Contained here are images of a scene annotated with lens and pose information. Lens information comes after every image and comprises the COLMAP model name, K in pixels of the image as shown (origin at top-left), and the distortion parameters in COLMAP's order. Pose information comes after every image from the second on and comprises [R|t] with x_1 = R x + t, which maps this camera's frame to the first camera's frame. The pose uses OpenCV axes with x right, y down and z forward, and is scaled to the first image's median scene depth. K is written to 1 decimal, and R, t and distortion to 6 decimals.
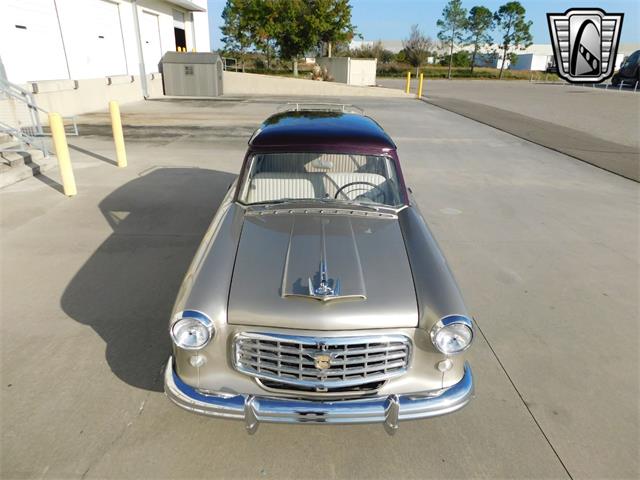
lens RADIAL K [[425.3, 0, 320.2], [0, 425.3, 233.2], [0, 0, 1]] dist [-0.073573, 0.050764]
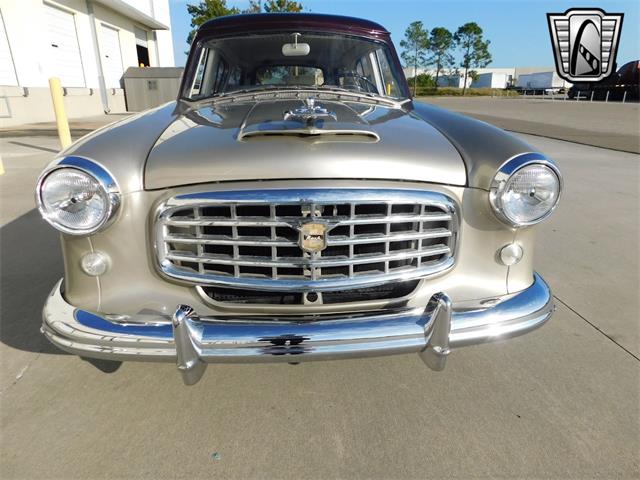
lens RADIAL K [[425.3, 0, 320.8], [0, 425.3, 233.0], [0, 0, 1]] dist [-0.073573, 0.050764]
pose [[0.996956, -0.046749, 0.062397, -0.013894], [0.050266, 0.997162, -0.056047, 0.251954], [-0.059600, 0.059013, 0.996476, 0.334407]]
